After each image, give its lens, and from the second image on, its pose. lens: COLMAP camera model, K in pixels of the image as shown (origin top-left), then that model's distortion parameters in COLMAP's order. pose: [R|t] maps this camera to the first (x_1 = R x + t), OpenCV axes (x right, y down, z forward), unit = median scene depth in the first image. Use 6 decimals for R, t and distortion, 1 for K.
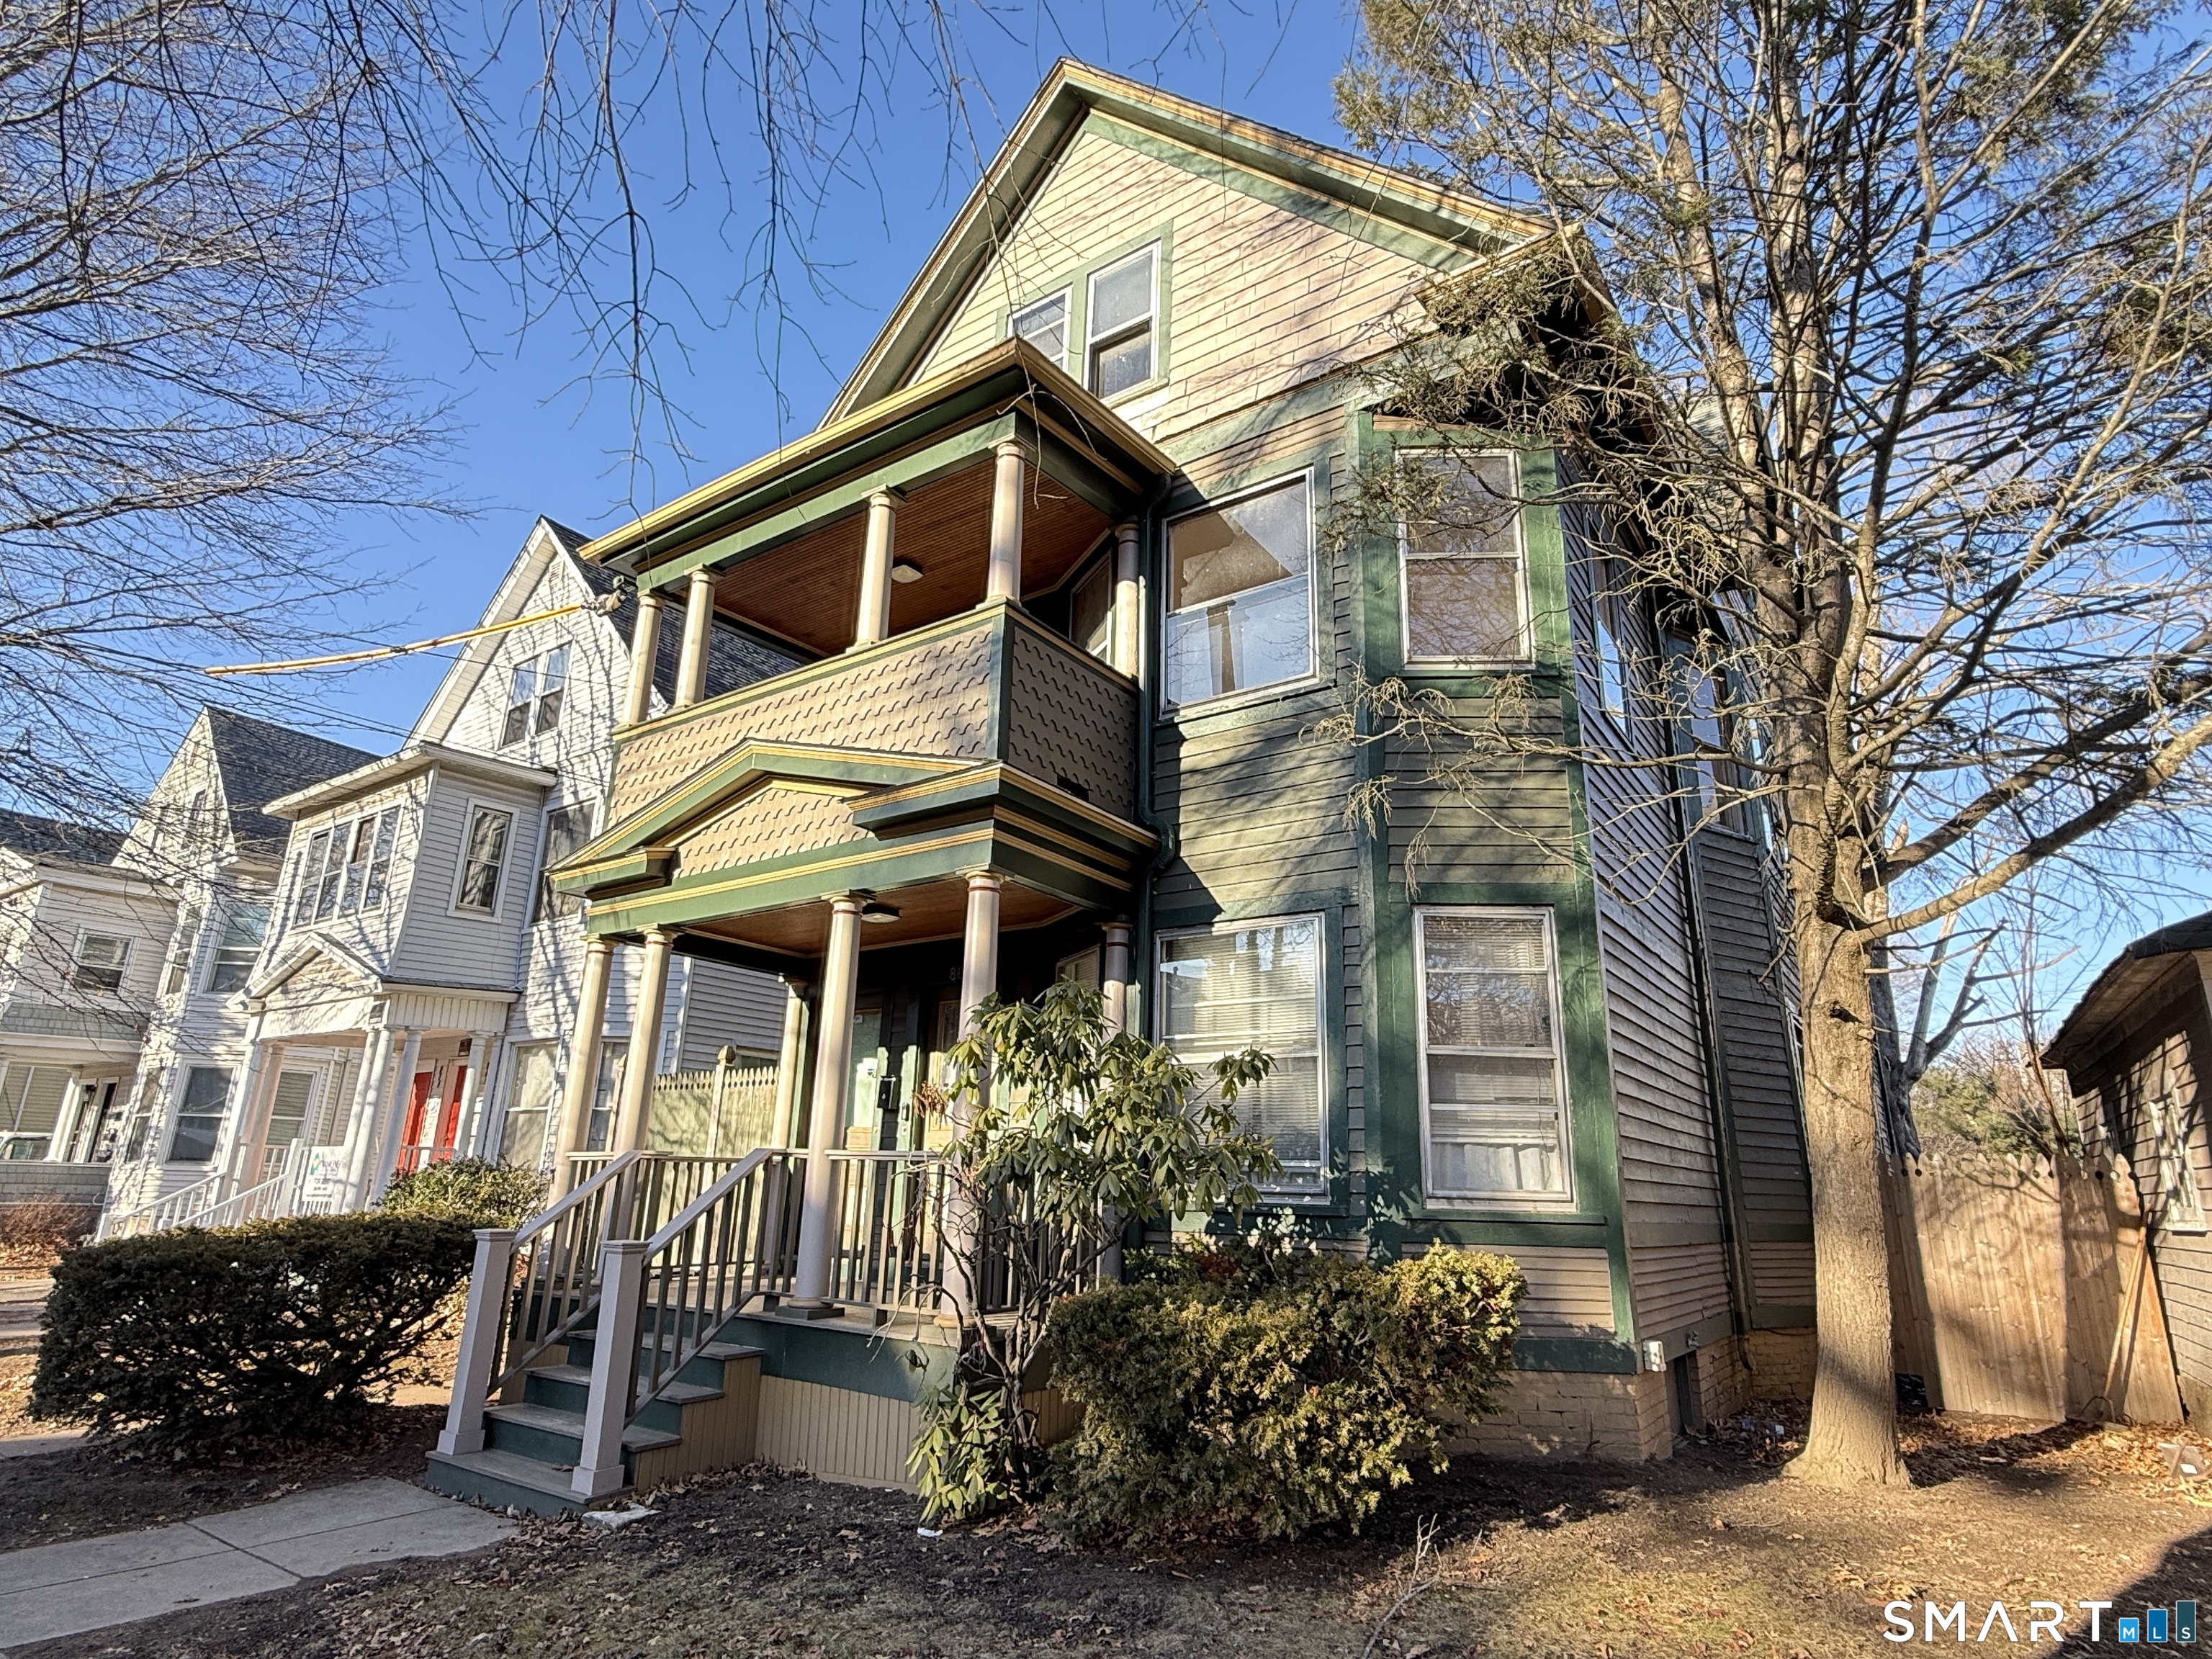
lens RADIAL K [[1185.7, 0, 1108.3], [0, 1185.7, 835.8], [0, 0, 1]] dist [-0.001036, -0.000054]
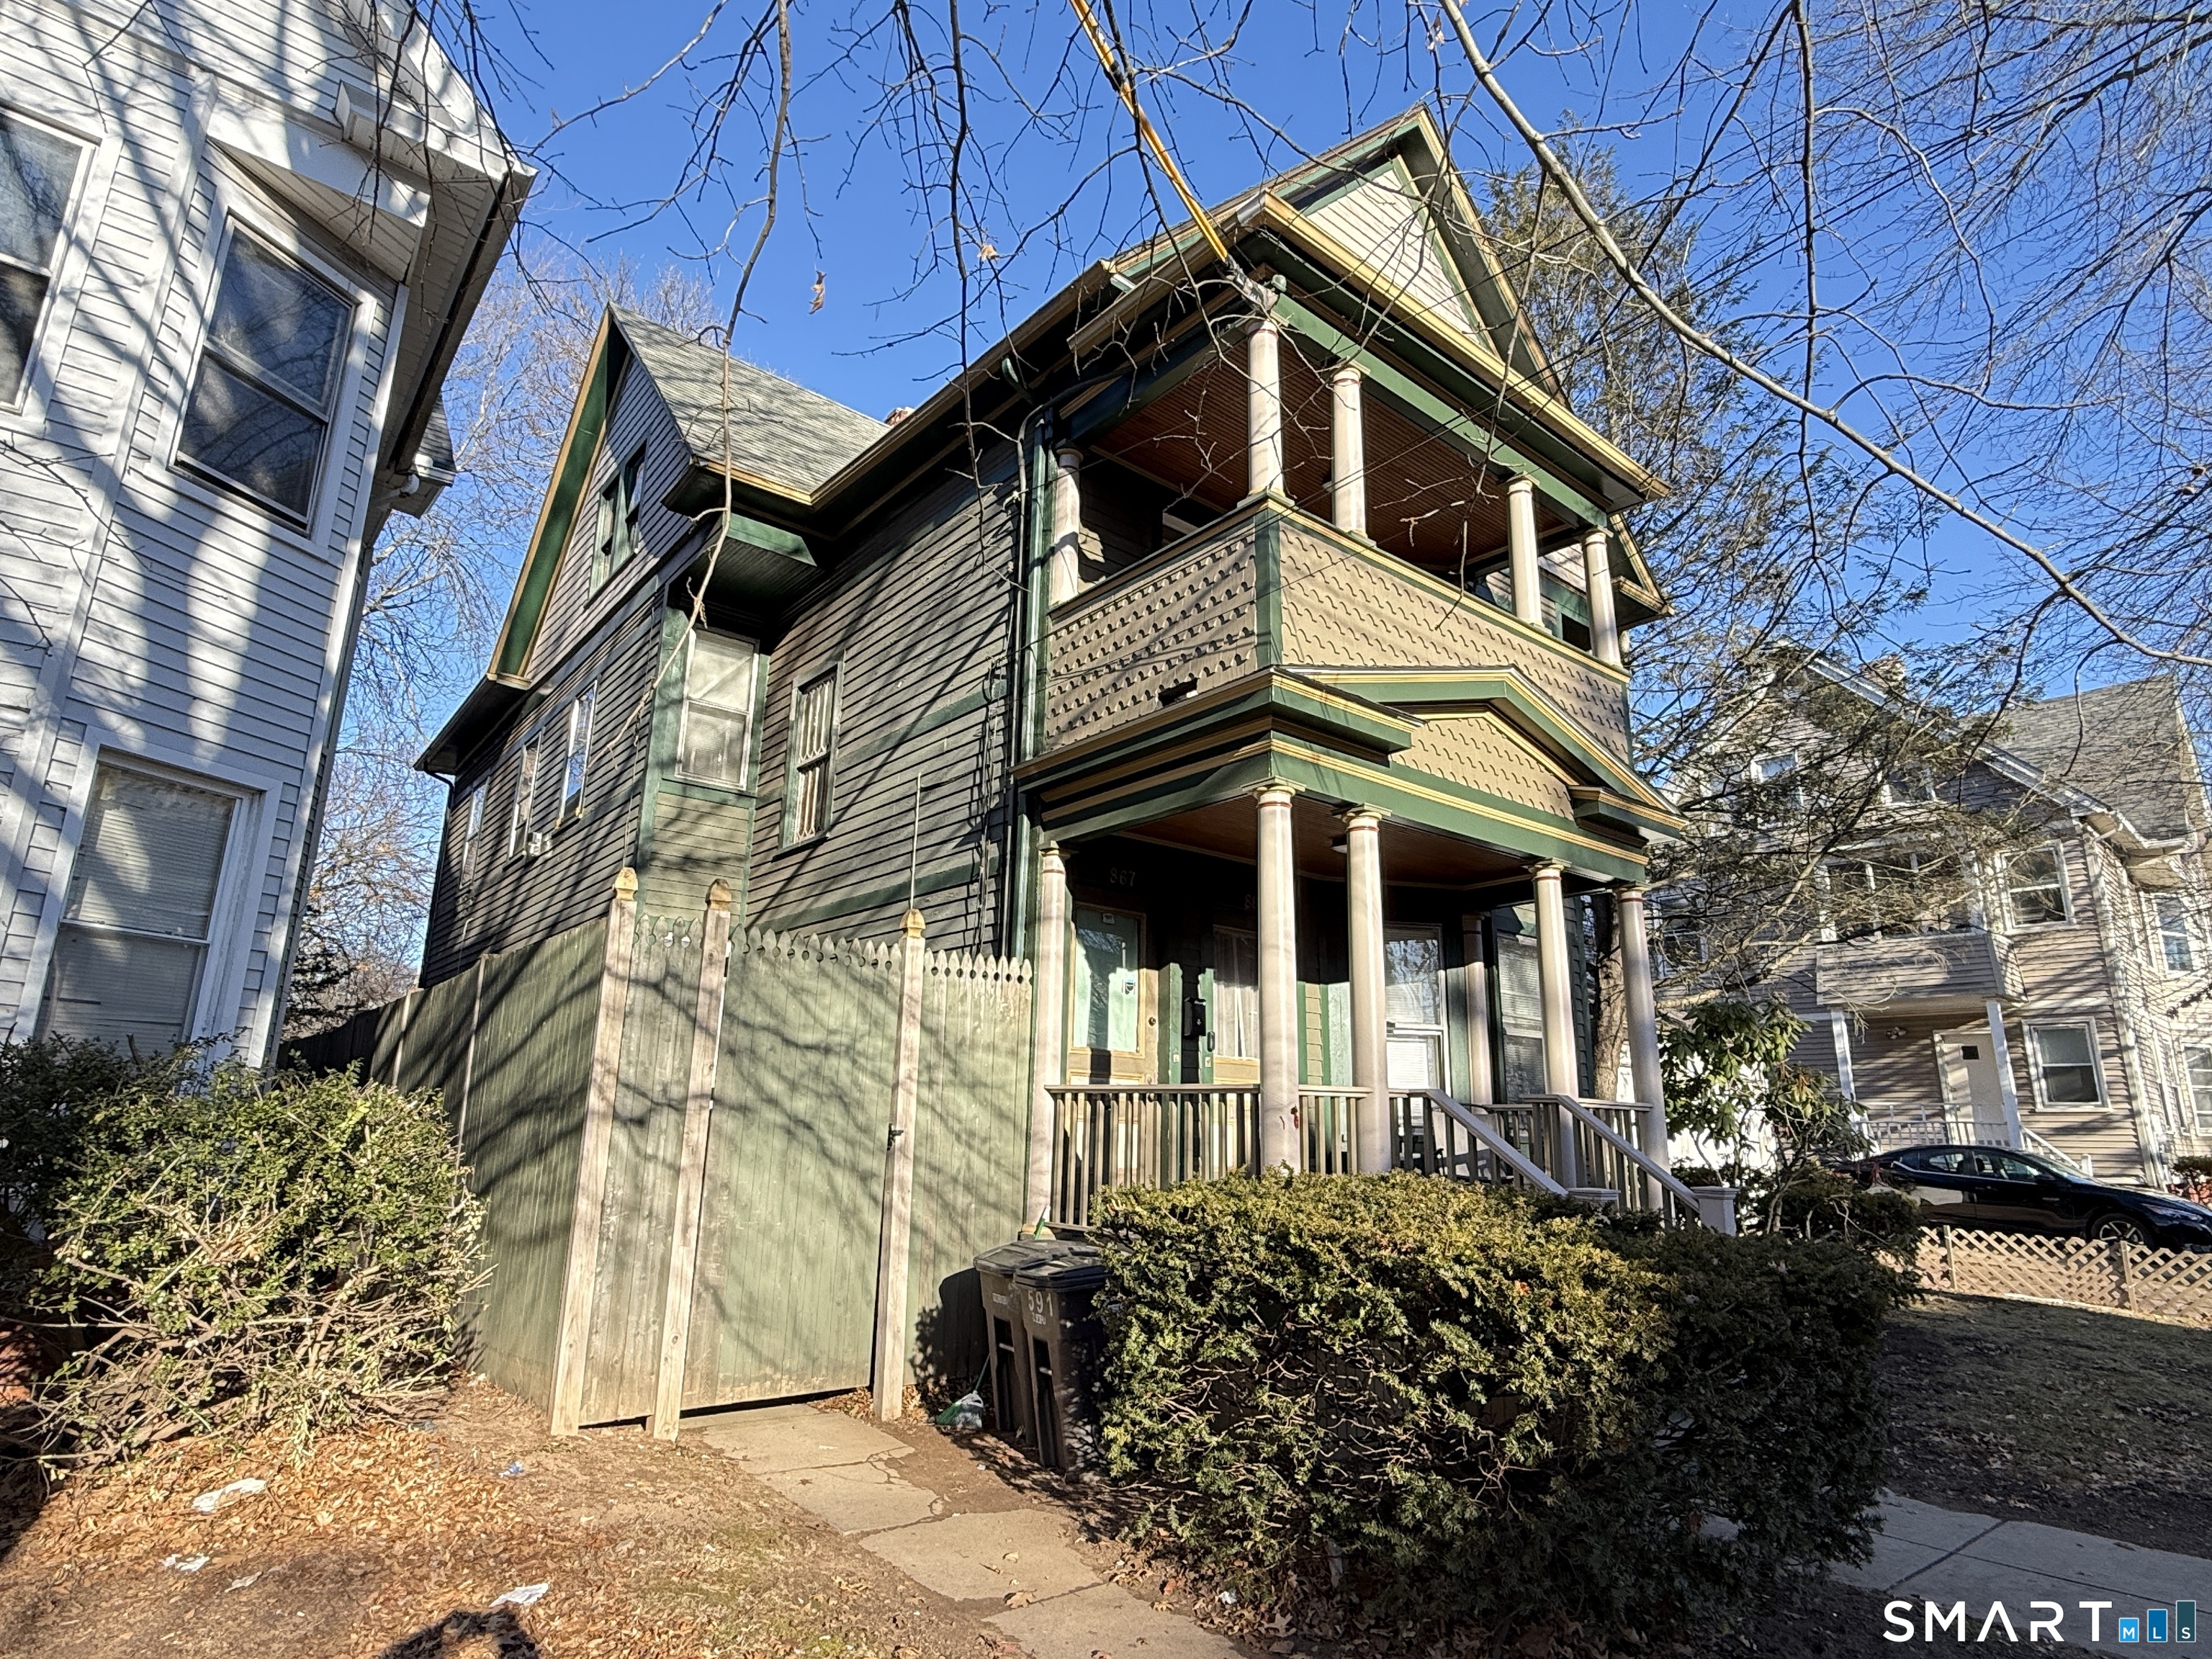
lens RADIAL K [[1185.7, 0, 1110.8], [0, 1185.7, 827.3], [0, 0, 1]] dist [-0.001036, -0.000054]
pose [[0.250807, 0.224128, 0.941734, -1.098233], [-0.284697, 0.946883, -0.149532, 0.241790], [-0.925226, -0.230605, 0.301293, 0.854789]]
